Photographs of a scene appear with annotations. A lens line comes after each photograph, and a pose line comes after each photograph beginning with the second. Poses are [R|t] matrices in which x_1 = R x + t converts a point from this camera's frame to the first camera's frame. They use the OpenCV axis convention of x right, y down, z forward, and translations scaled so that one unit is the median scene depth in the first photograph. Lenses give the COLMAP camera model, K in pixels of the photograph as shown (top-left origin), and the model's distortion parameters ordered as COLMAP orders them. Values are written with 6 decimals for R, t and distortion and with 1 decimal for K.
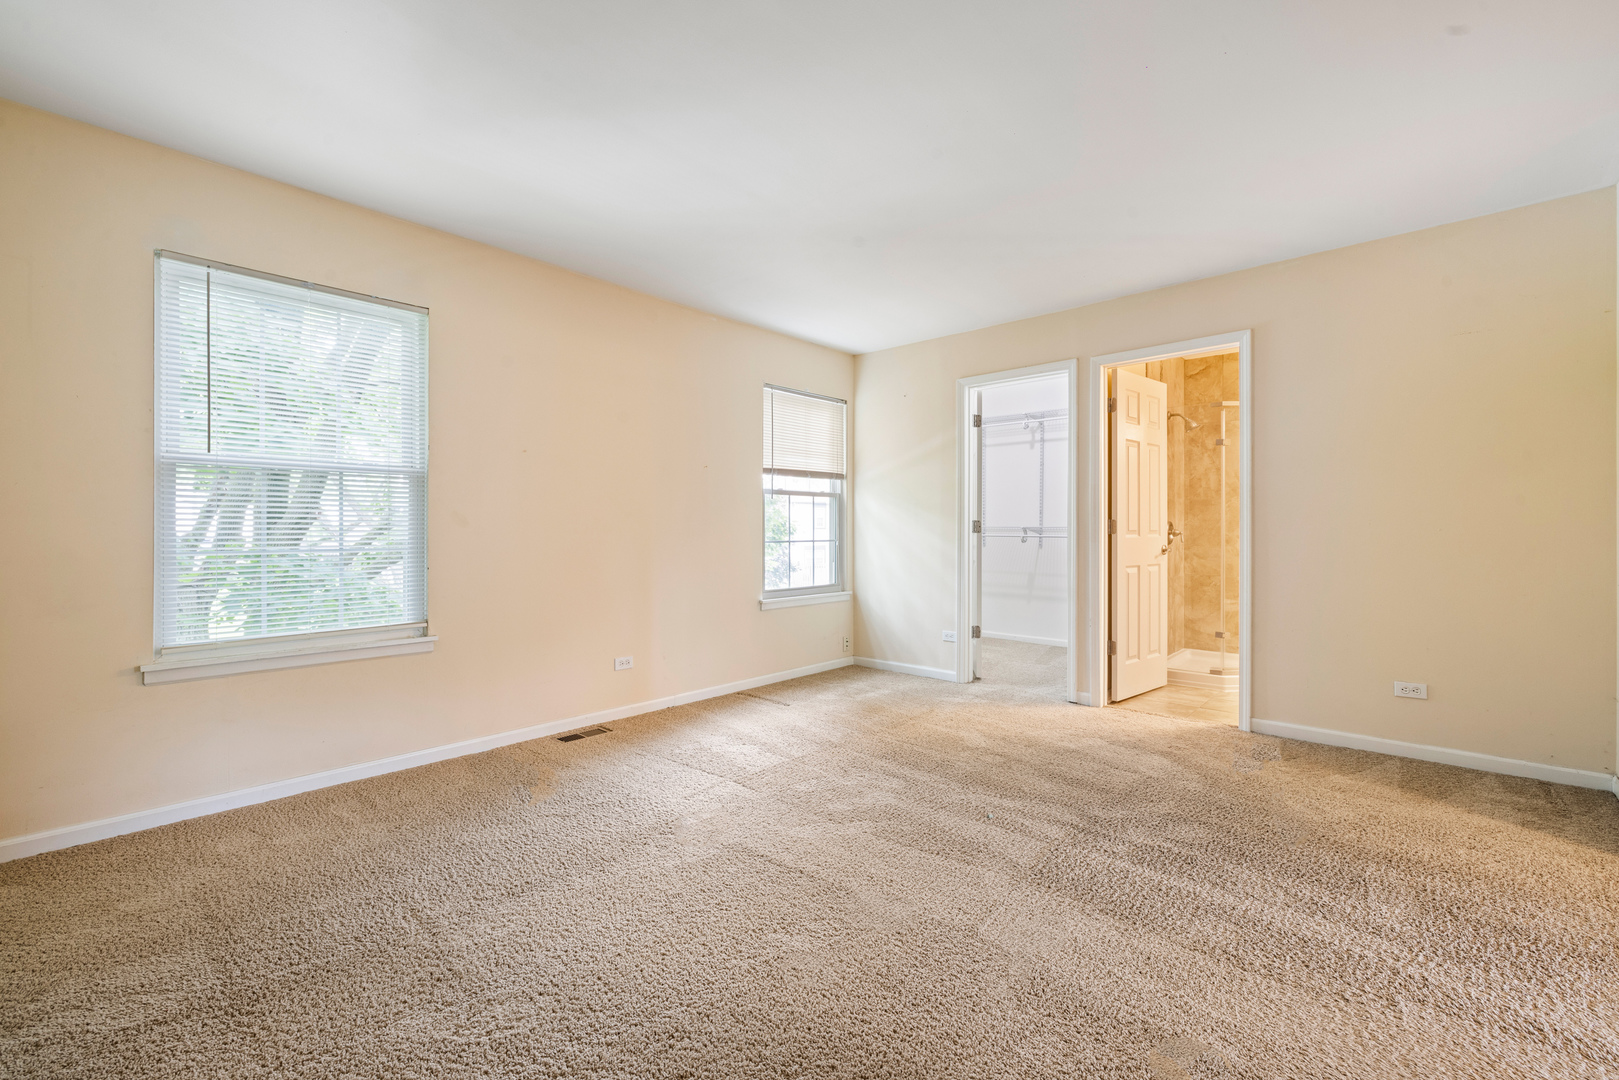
lens RADIAL K [[698.6, 0, 818.5], [0, 698.6, 530.8], [0, 0, 1]] dist [-0.002725, -0.000240]
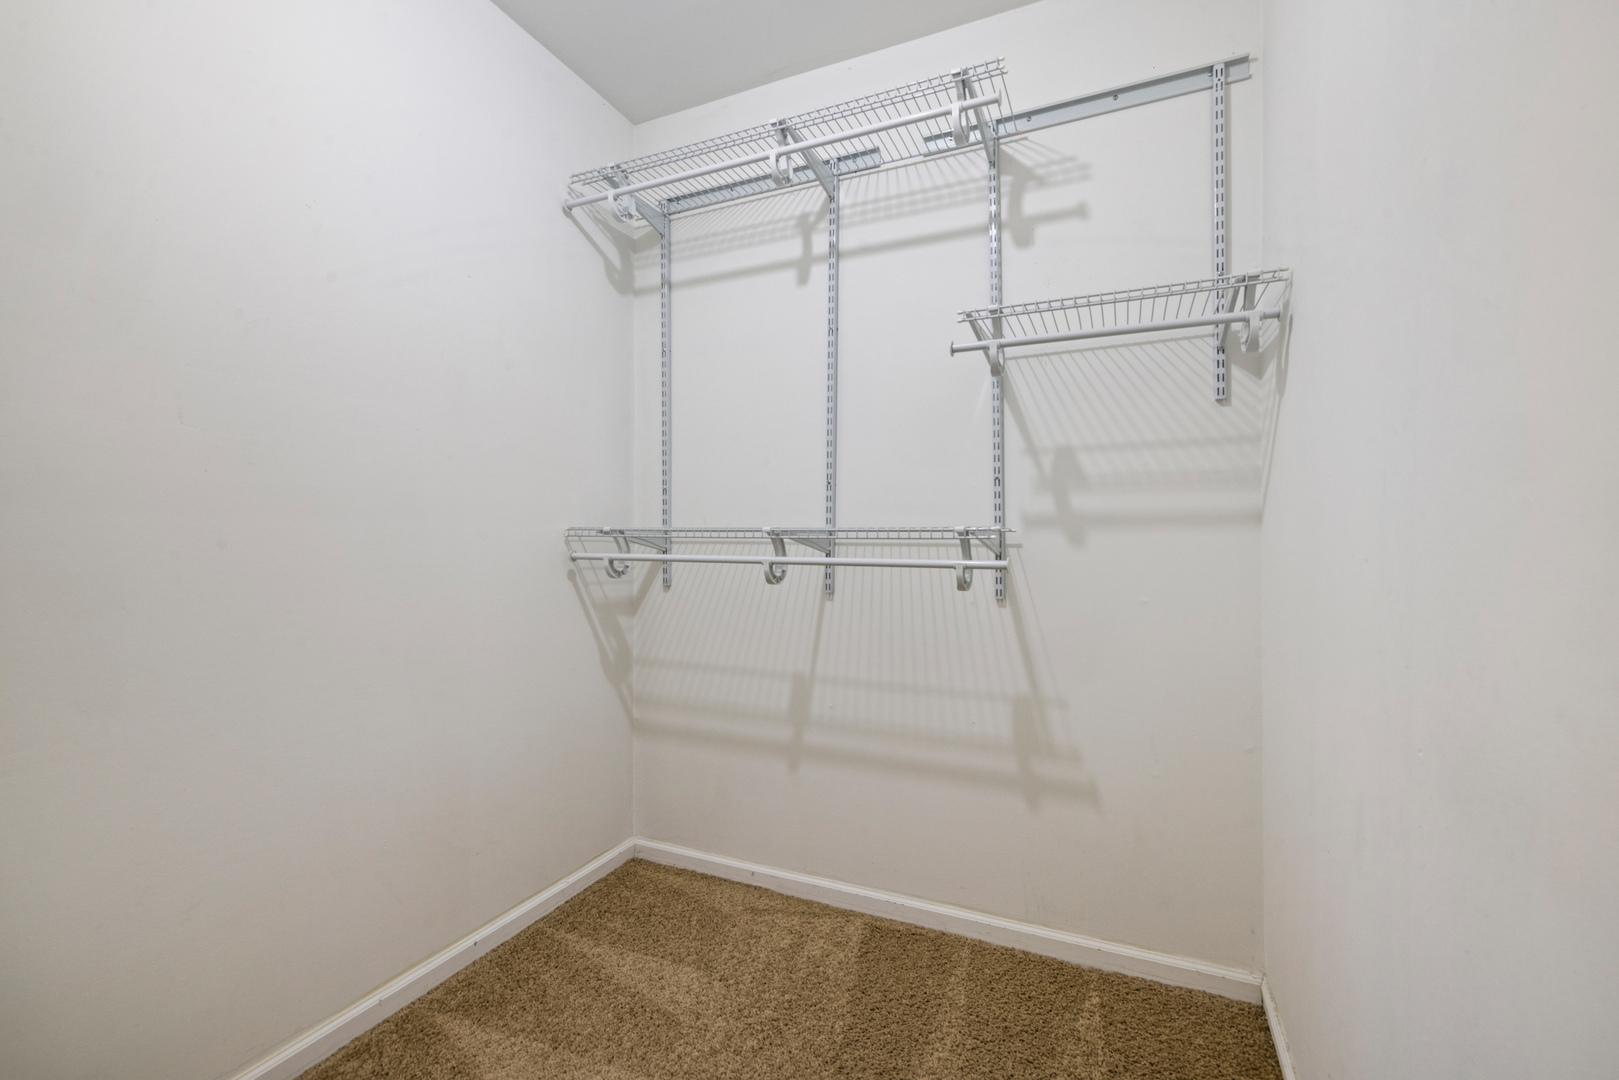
lens RADIAL K [[698.6, 0, 808.3], [0, 698.6, 535.9], [0, 0, 1]] dist [-0.002725, -0.000240]
pose [[0.956656, 0.000180, 0.291221, 0.218394], [-0.000106, 1.000000, -0.000271, -0.002328], [-0.291221, 0.000228, 0.956656, 0.704340]]
